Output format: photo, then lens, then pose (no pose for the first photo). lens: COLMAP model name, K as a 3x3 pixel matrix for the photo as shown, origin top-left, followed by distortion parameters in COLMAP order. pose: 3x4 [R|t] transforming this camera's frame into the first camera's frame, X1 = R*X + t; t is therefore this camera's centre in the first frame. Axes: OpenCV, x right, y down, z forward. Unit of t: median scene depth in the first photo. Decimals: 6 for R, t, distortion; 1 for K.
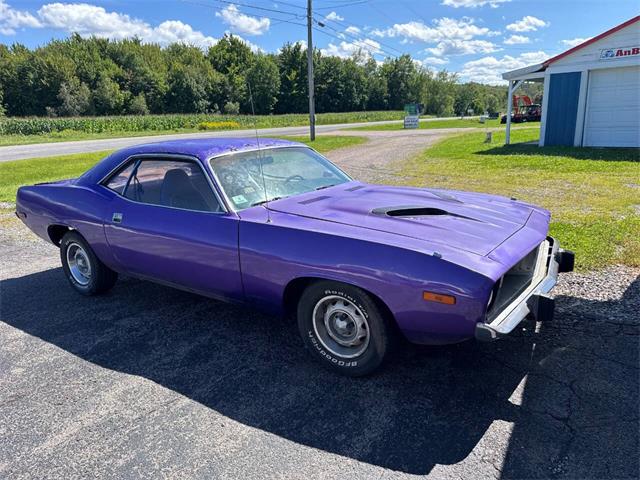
lens RADIAL K [[461.3, 0, 321.7], [0, 461.3, 239.7], [0, 0, 1]] dist [0.026121, -0.029281]
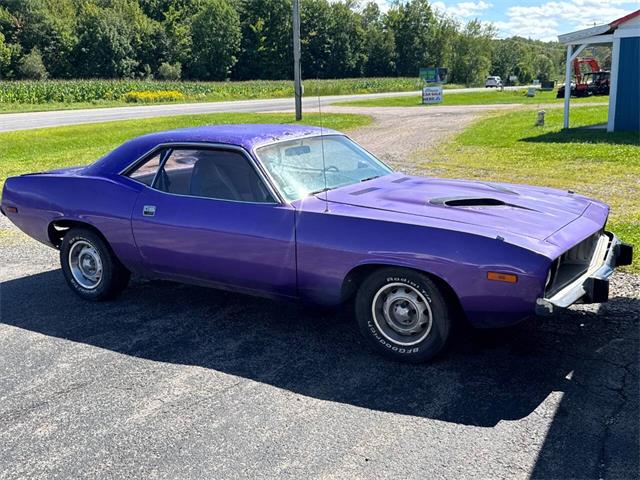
lens RADIAL K [[680.8, 0, 317.8], [0, 680.8, 241.4], [0, 0, 1]] dist [0.046633, 0.000000]
pose [[0.999500, 0.002404, 0.031522, -0.122413], [-0.001354, 0.999445, -0.033296, 0.050689], [-0.031584, 0.033237, 0.998948, -0.317428]]
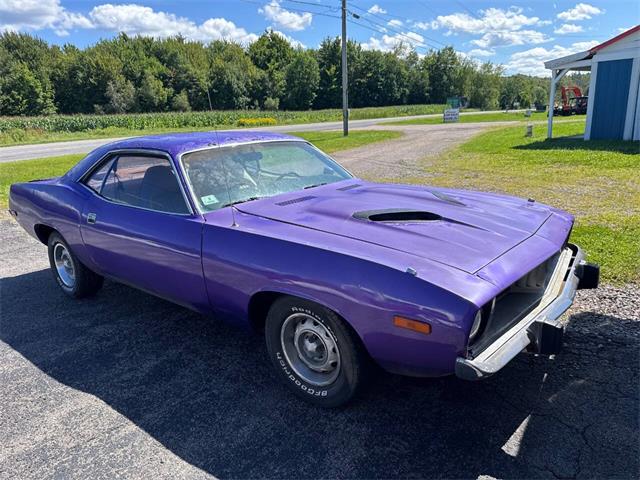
lens RADIAL K [[461.3, 0, 322.6], [0, 461.3, 241.1], [0, 0, 1]] dist [0.026121, -0.029281]
pose [[0.996463, 0.013219, -0.082981, 0.085613], [-0.012209, 0.999845, 0.012664, -0.015778], [0.083136, -0.011606, 0.996471, 0.091446]]
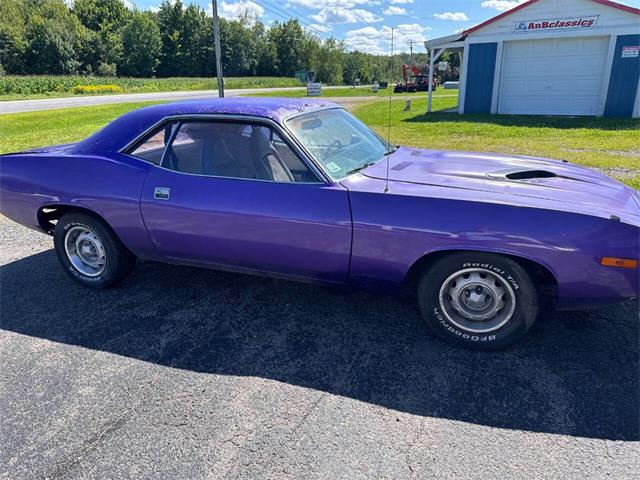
lens RADIAL K [[457.5, 0, 322.9], [0, 457.5, 246.1], [0, 0, 1]] dist [0.010889, -0.014926]
pose [[0.970621, -0.061234, 0.232691, -0.302639], [0.042272, 0.995430, 0.085624, -0.009145], [-0.236871, -0.073272, 0.968774, 0.113090]]
